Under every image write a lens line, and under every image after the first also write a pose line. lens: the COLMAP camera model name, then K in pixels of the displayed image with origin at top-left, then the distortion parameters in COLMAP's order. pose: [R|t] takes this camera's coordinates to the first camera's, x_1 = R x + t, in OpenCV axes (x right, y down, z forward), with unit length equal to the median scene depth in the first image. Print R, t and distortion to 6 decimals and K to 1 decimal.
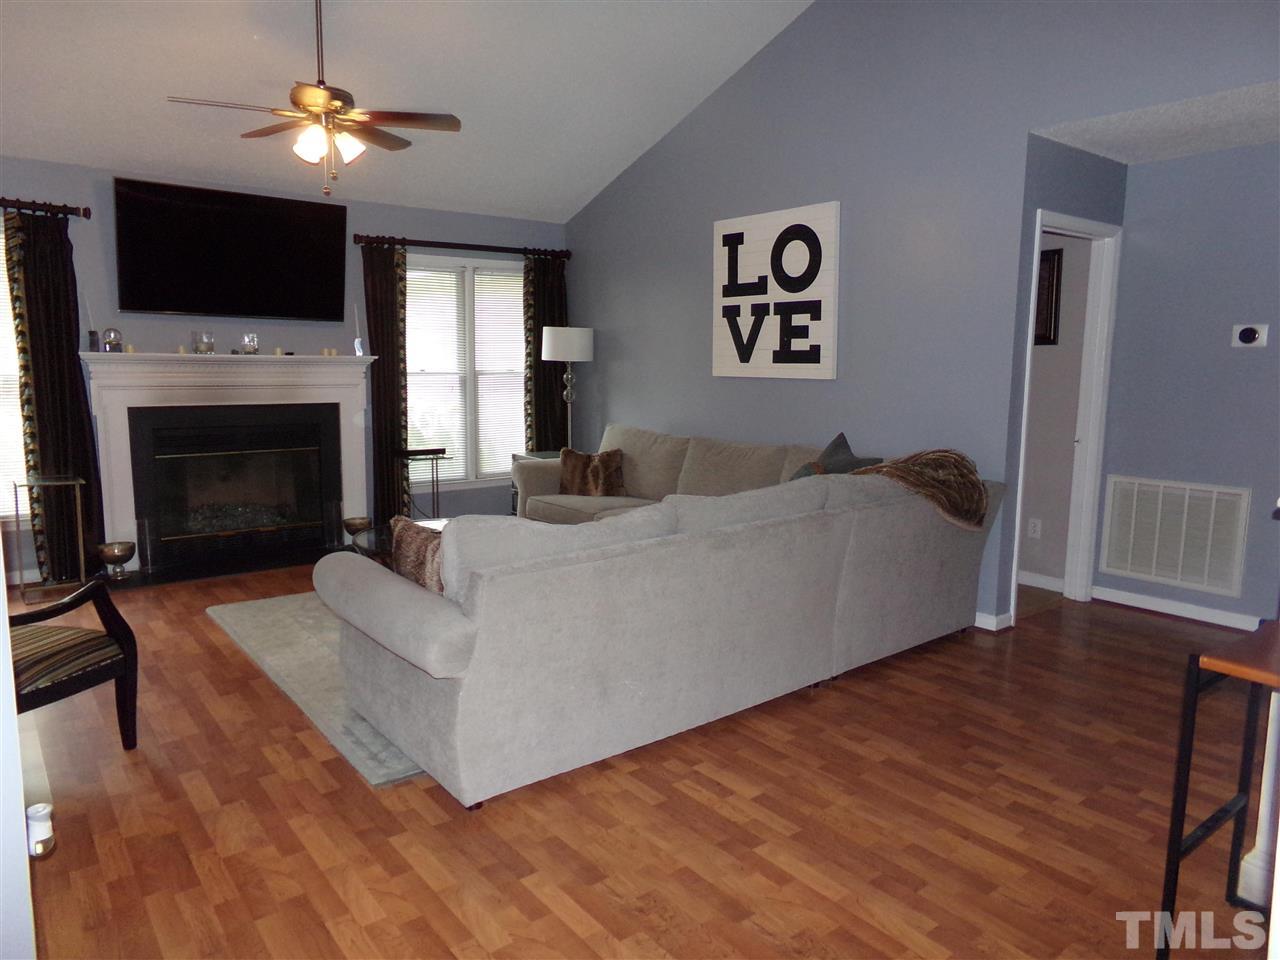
lens RADIAL K [[872.4, 0, 633.4], [0, 872.4, 482.3], [0, 0, 1]] dist [-0.053720, 0.087409]
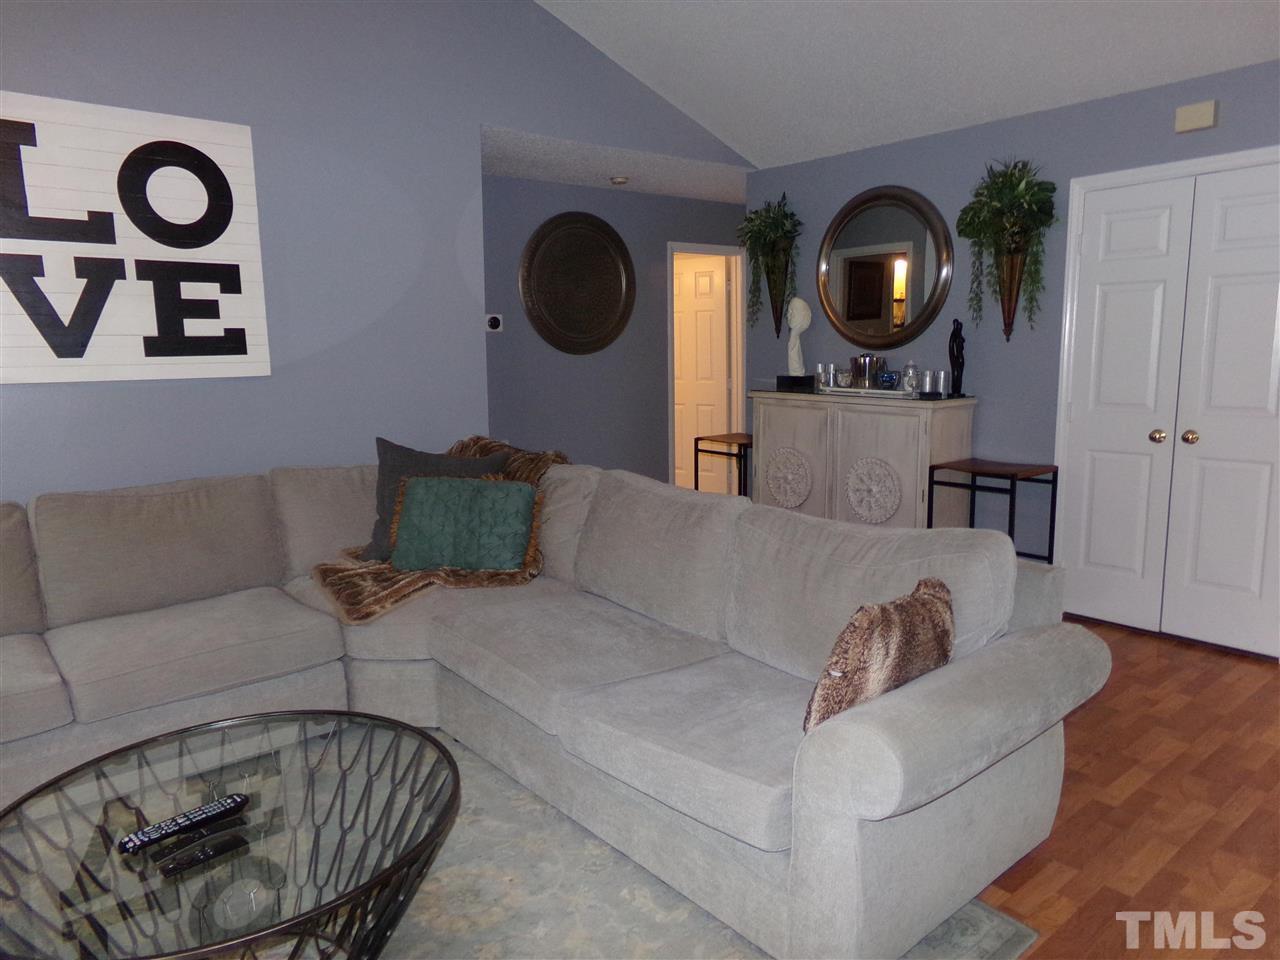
lens RADIAL K [[872.4, 0, 633.4], [0, 872.4, 482.3], [0, 0, 1]] dist [-0.053720, 0.087409]
pose [[-0.042766, -0.175037, 0.983633, -0.802553], [0.151886, 0.971951, 0.179562, -0.175863], [-0.987472, 0.157079, -0.014980, 1.103595]]
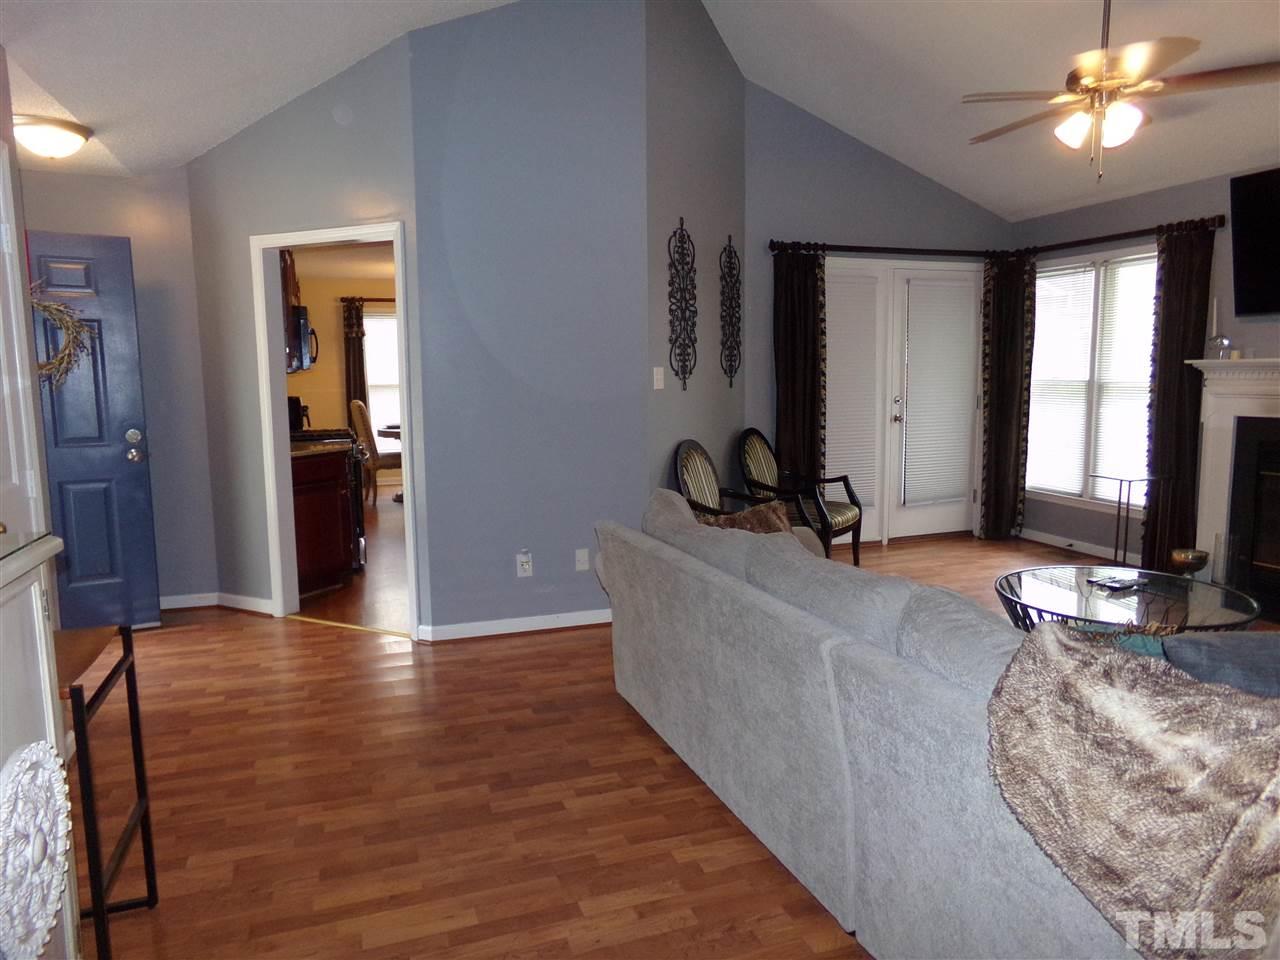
lens RADIAL K [[868.3, 0, 640.0], [0, 868.3, 480.0], [0, 0, 1]] dist [-0.053001, 0.064519]
pose [[-0.324196, 0.113011, -0.939215, 0.841002], [-0.121088, 0.979714, 0.159681, -0.144742], [0.938208, 0.165496, -0.303936, 1.109076]]
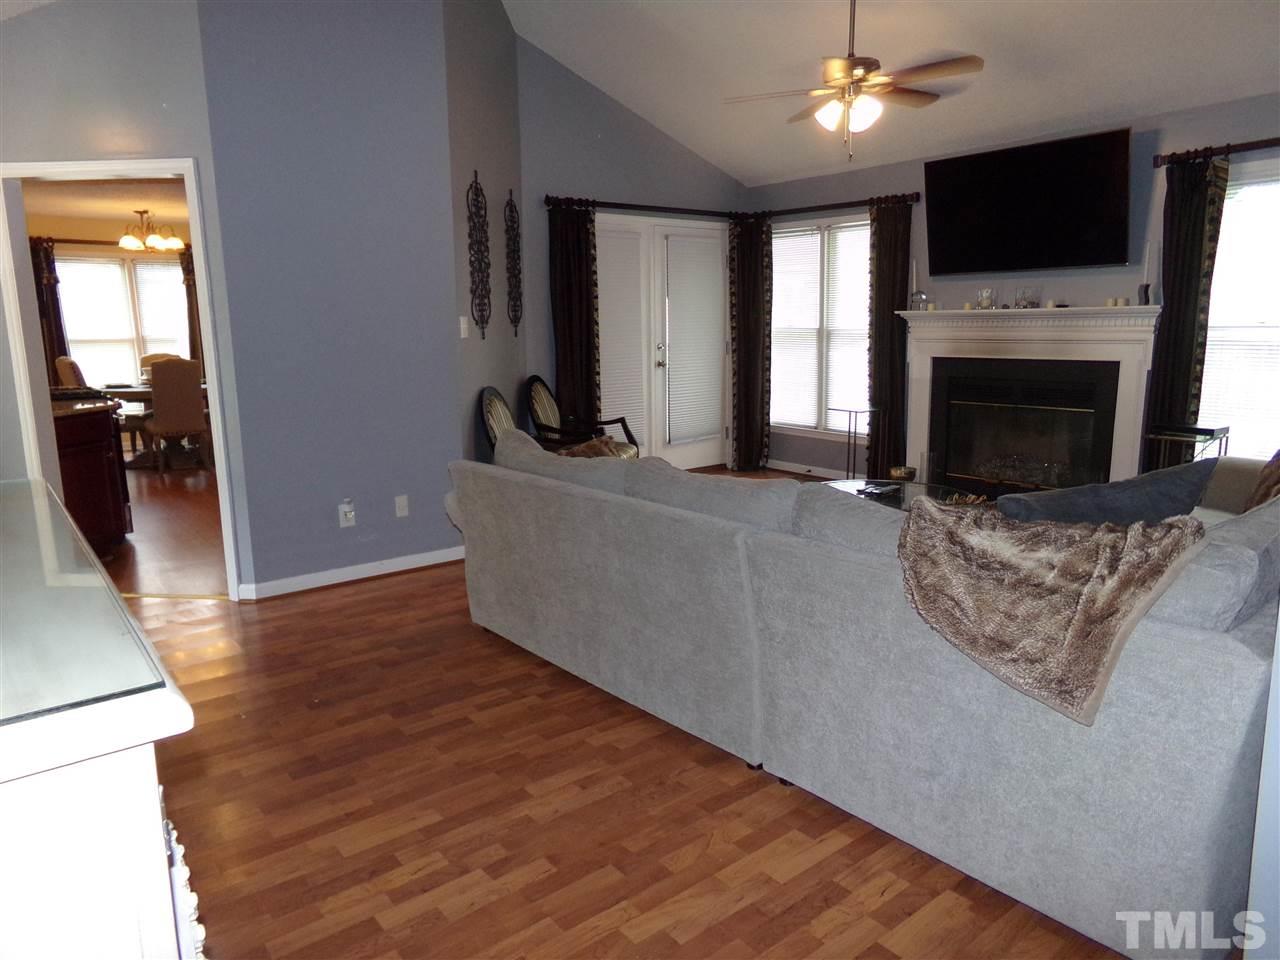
lens RADIAL K [[880.1, 0, 635.3], [0, 880.1, 463.1], [0, 0, 1]] dist [-0.121995, 0.217641]
pose [[-0.002328, 0.152125, -0.988358, 0.977365], [-0.123235, 0.980784, 0.151250, -0.117609], [0.992375, 0.122152, 0.016463, 0.962884]]
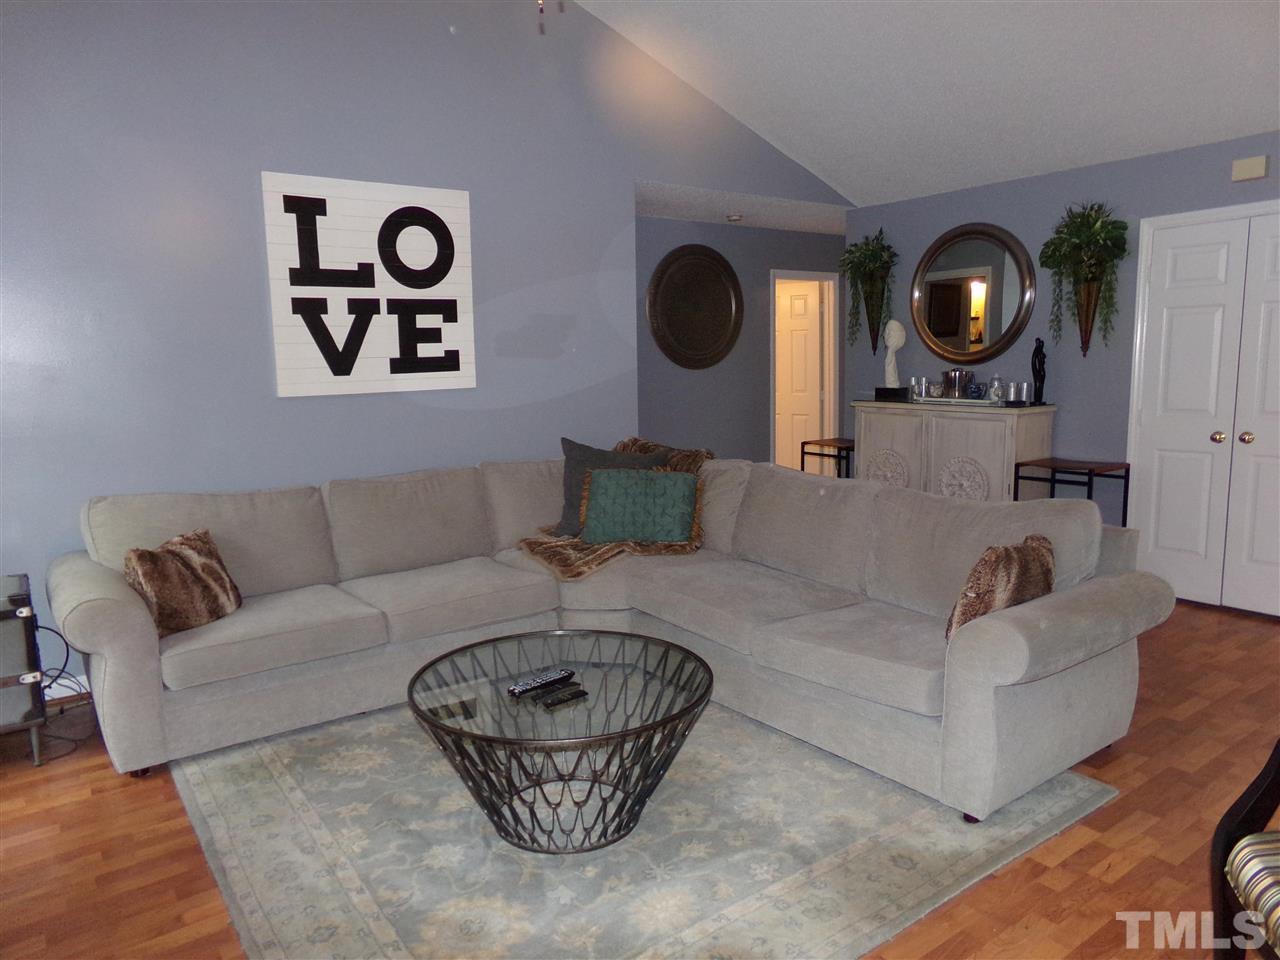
lens RADIAL K [[888.4, 0, 624.3], [0, 888.4, 492.6], [0, 0, 1]] dist [-0.040773, 0.069492]
pose [[0.015177, -0.168349, 0.985611, -1.084281], [0.159936, 0.973441, 0.163807, -0.212810], [-0.987011, 0.155149, 0.041699, 1.261771]]
